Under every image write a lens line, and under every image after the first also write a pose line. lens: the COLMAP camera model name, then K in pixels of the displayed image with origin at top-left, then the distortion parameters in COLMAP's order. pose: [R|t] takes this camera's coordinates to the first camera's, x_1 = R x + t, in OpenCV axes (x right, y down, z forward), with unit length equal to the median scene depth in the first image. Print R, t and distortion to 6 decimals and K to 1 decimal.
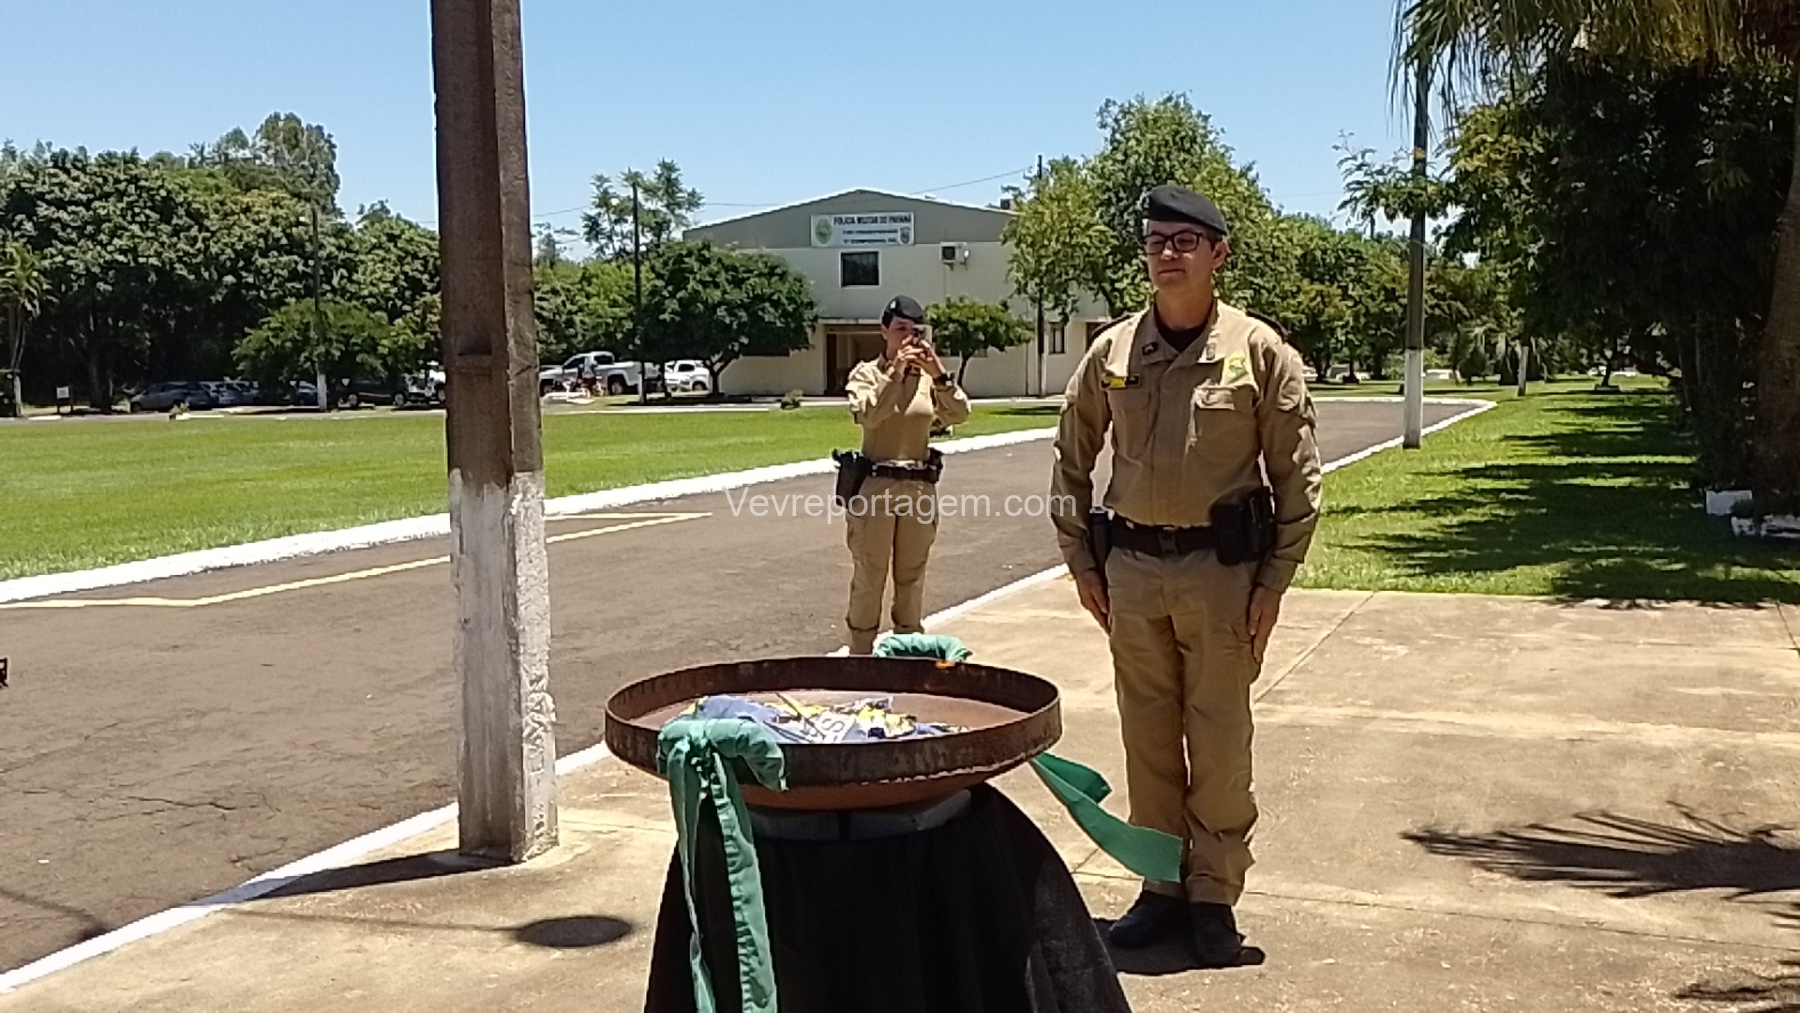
lens RADIAL K [[1689.6, 0, 900.0], [0, 1689.6, 506.5], [0, 0, 1]] dist [0.155335, -0.285033]
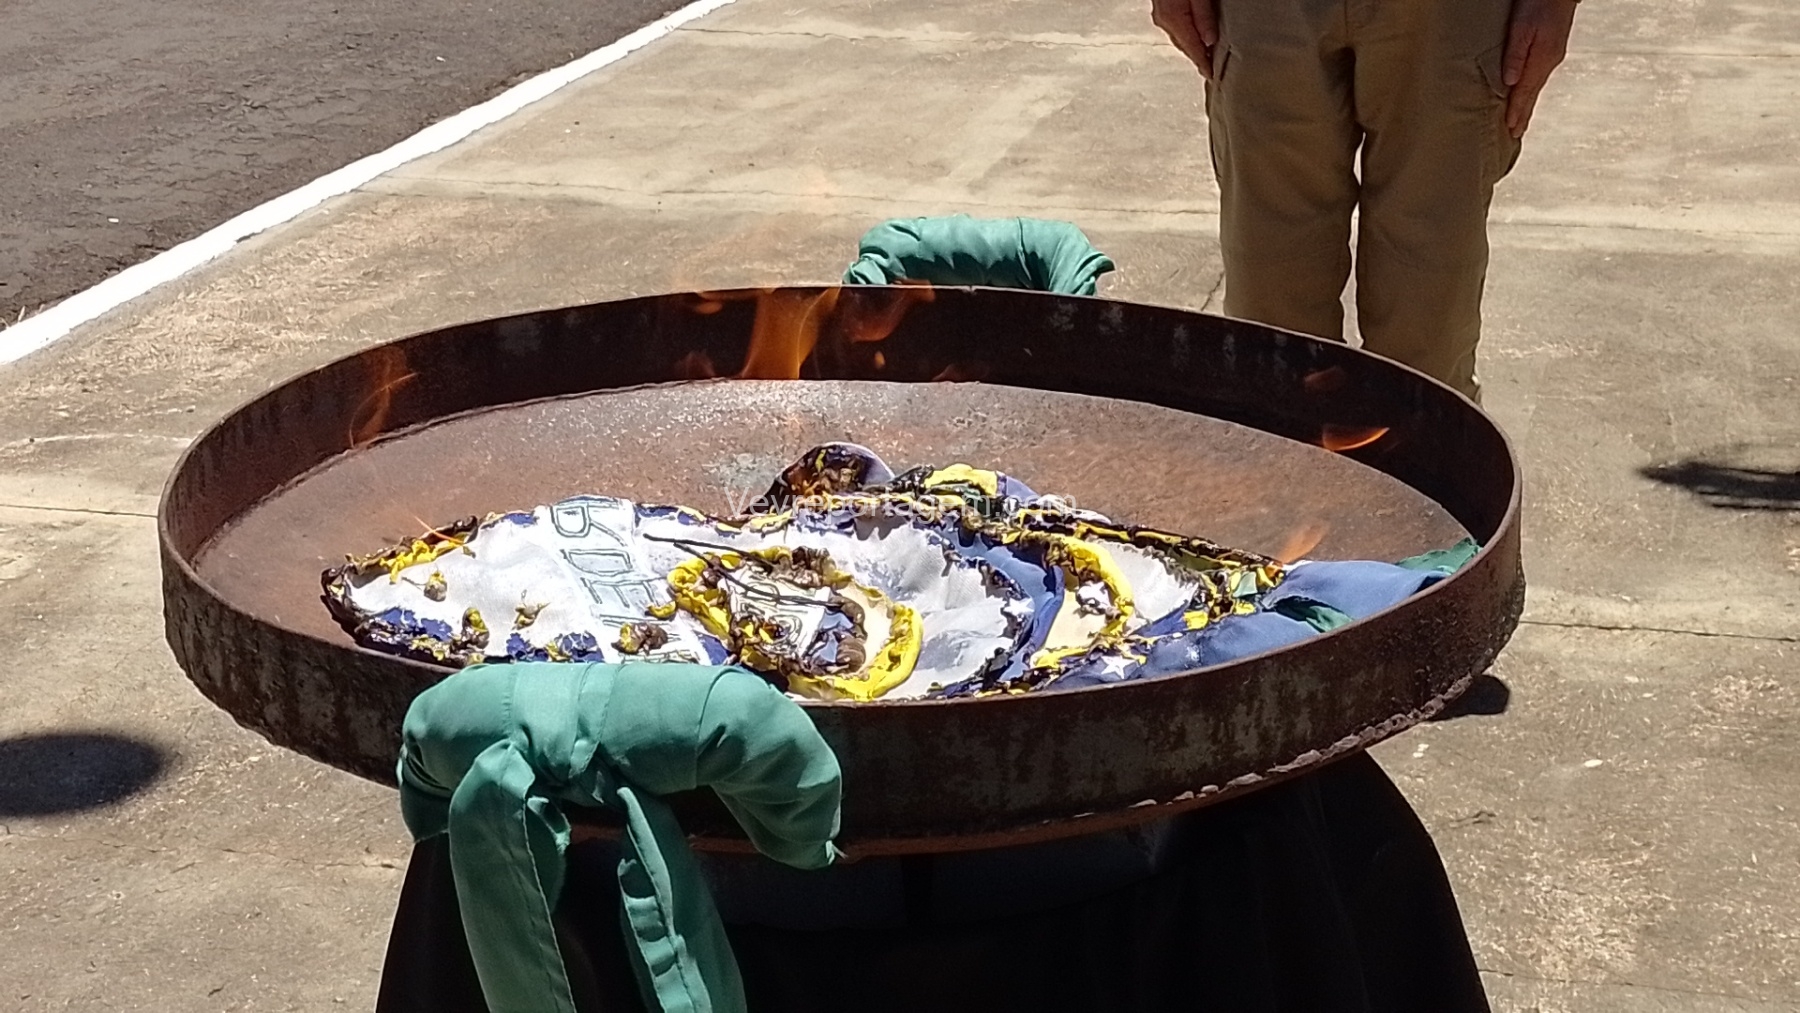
lens RADIAL K [[2736.1, 0, 900.0], [0, 2736.1, 506.5], [0, 0, 1]] dist [0.104237, -0.071997]
pose [[0.988794, -0.044713, 0.142433, -0.038441], [0.008725, 0.969771, 0.243860, -0.004180], [-0.149031, -0.239885, 0.959294, 0.169835]]
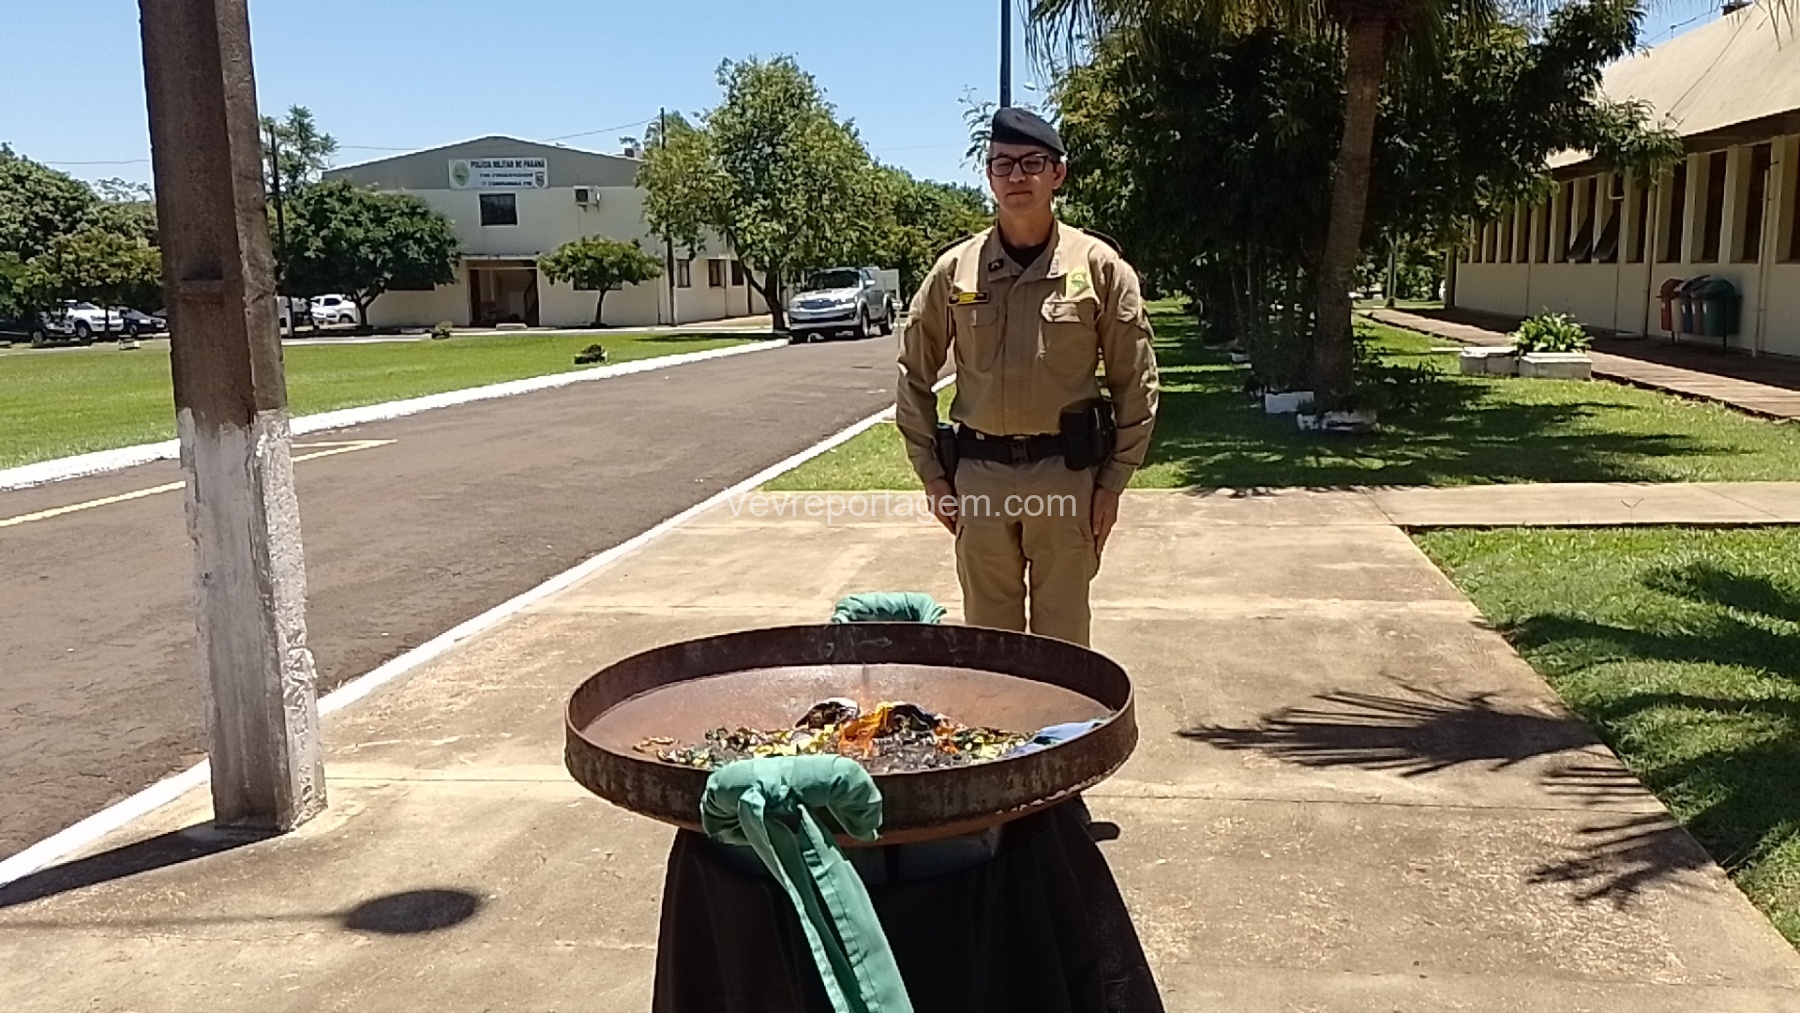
lens RADIAL K [[1452.4, 0, 896.3], [0, 1452.4, 505.9], [0, 0, 1]] dist [0.100532, -0.148310]
pose [[0.970786, -0.045755, 0.235544, -0.063598], [0.031825, 0.997531, 0.062604, -0.005808], [-0.237827, -0.053279, 0.969845, 0.120090]]
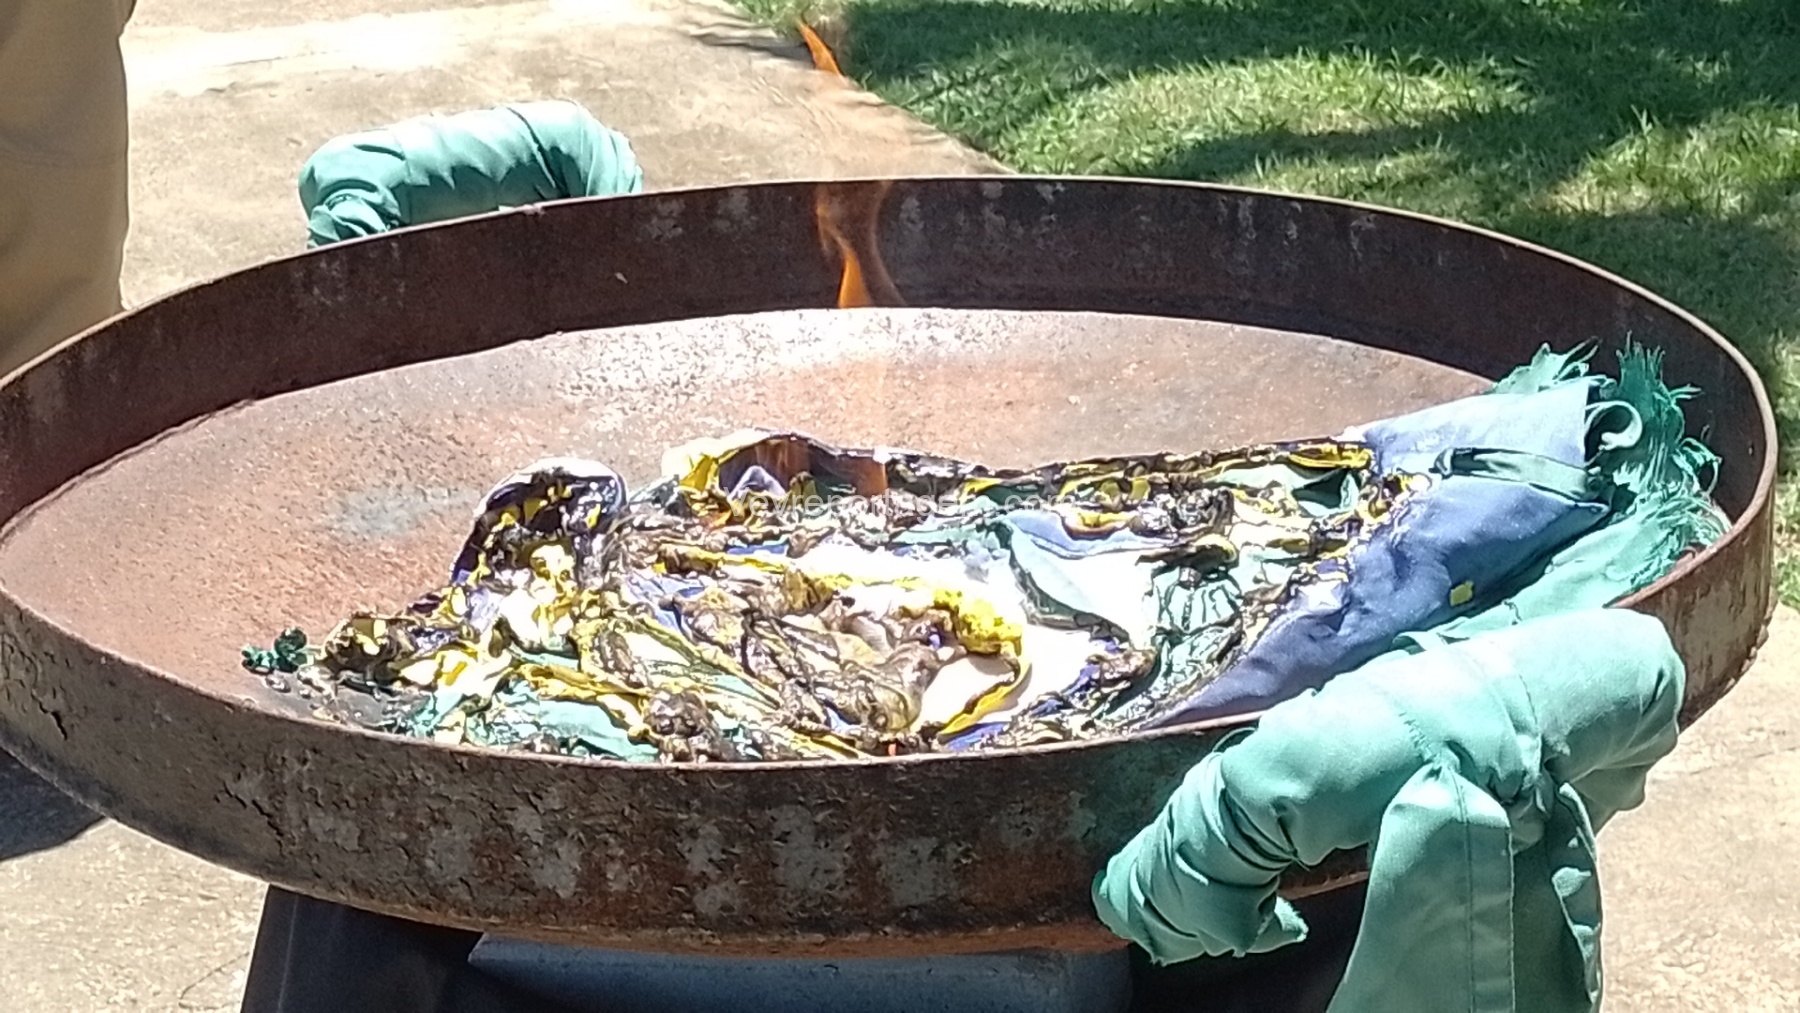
lens RADIAL K [[3803.6, 0, 900.0], [0, 3803.6, 506.5], [0, 0, 1]] dist [0.049050, 0.072210]
pose [[0.684627, -0.255944, 0.682480, -0.152698], [0.082298, 0.957479, 0.276516, -0.011012], [-0.724233, -0.133143, 0.676579, 0.221093]]
